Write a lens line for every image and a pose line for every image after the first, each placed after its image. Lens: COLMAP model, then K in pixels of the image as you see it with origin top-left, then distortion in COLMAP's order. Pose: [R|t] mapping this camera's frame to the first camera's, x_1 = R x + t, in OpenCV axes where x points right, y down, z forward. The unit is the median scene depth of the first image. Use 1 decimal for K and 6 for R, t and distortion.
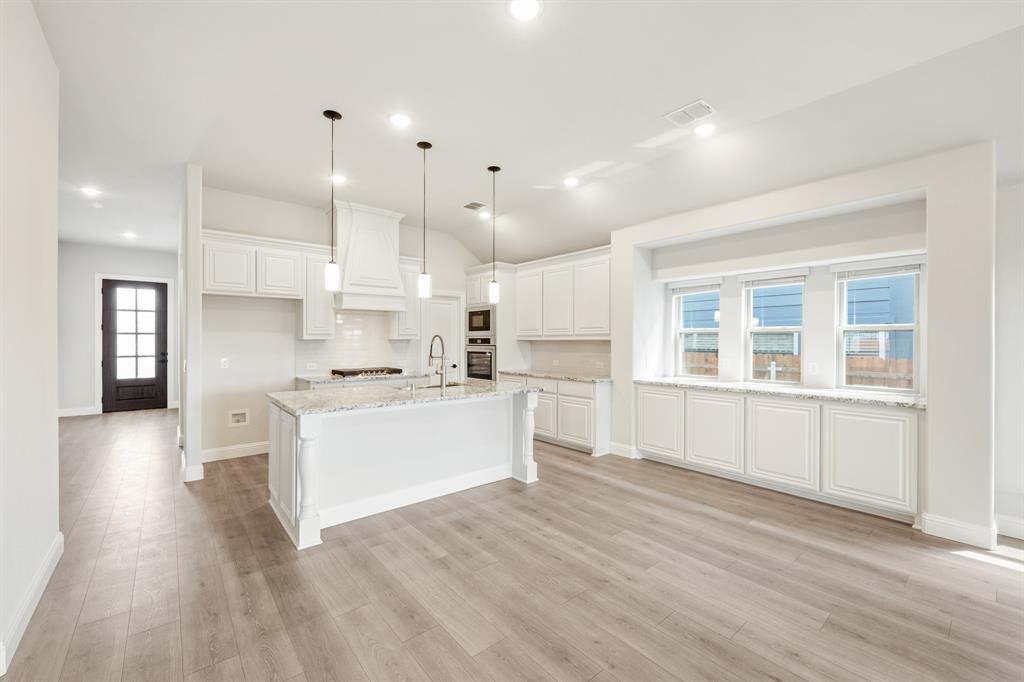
lens RADIAL K [[415.4, 0, 512.0], [0, 415.4, 341.0], [0, 0, 1]] dist [0.000211, 0.000094]
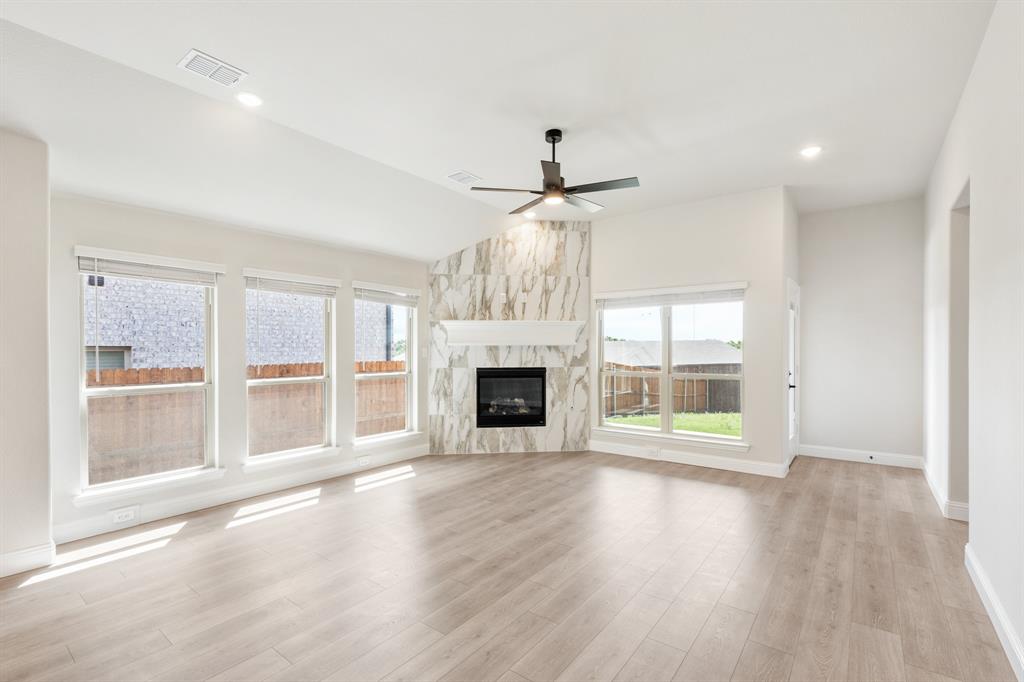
lens RADIAL K [[471.2, 0, 511.5], [0, 471.2, 353.0], [0, 0, 1]] dist [0.001194, -0.000072]
pose [[-0.225982, -0.007048, 0.974106, -0.076099], [0.002693, 0.999965, 0.007859, 0.000340], [-0.974128, 0.004399, -0.225955, 0.089146]]
